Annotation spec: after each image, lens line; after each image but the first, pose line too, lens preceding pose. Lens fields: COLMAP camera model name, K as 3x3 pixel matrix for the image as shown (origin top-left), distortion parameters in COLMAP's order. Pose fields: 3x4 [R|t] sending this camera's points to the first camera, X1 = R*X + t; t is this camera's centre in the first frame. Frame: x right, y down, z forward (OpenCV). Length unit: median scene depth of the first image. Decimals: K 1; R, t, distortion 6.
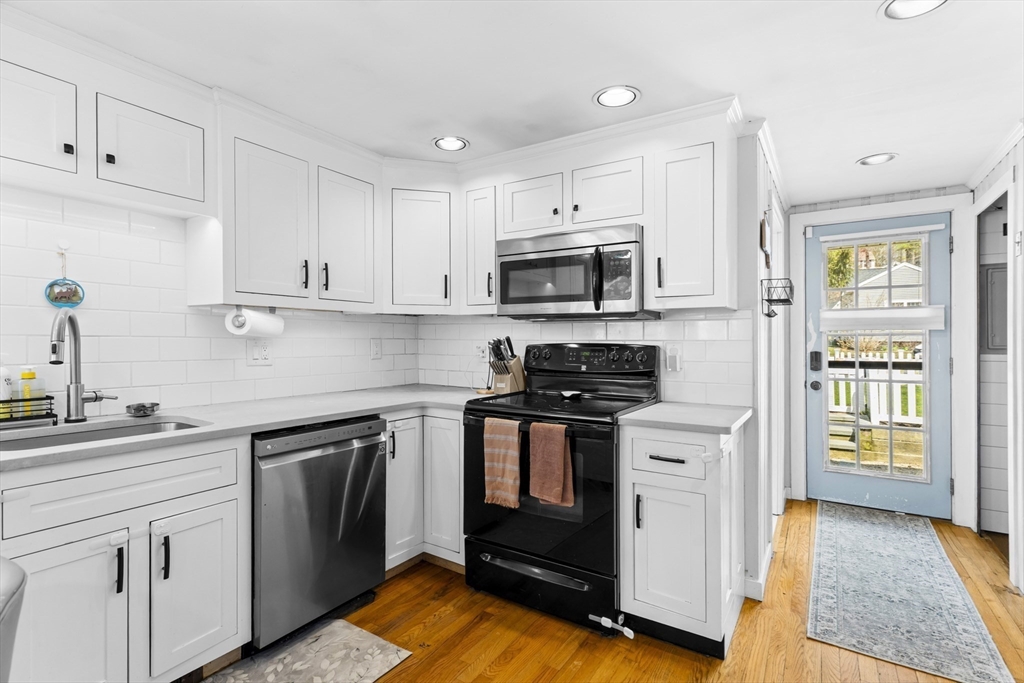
lens RADIAL K [[483.7, 0, 512.8], [0, 483.7, 335.8], [0, 0, 1]] dist [0.002734, -0.000778]
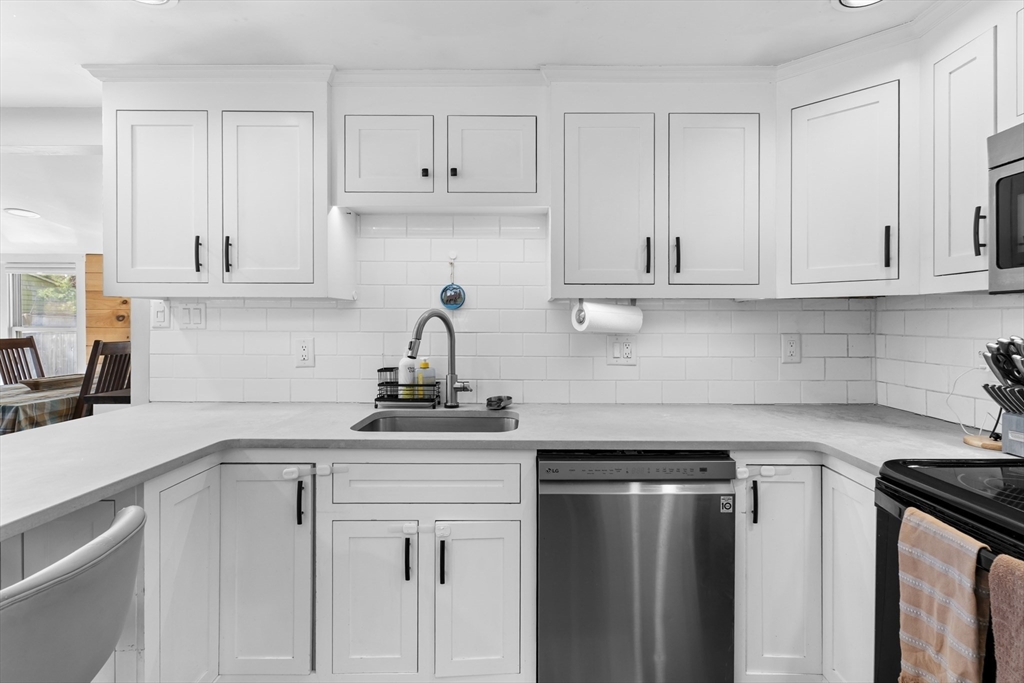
lens RADIAL K [[494.4, 0, 531.5], [0, 494.4, 323.0], [0, 0, 1]] dist [-0.000458, 0.000308]
pose [[0.546325, -0.002728, -0.837569, 0.158124], [0.007842, 0.999968, 0.001858, -0.020077], [0.837536, -0.007583, 0.546329, 0.424477]]
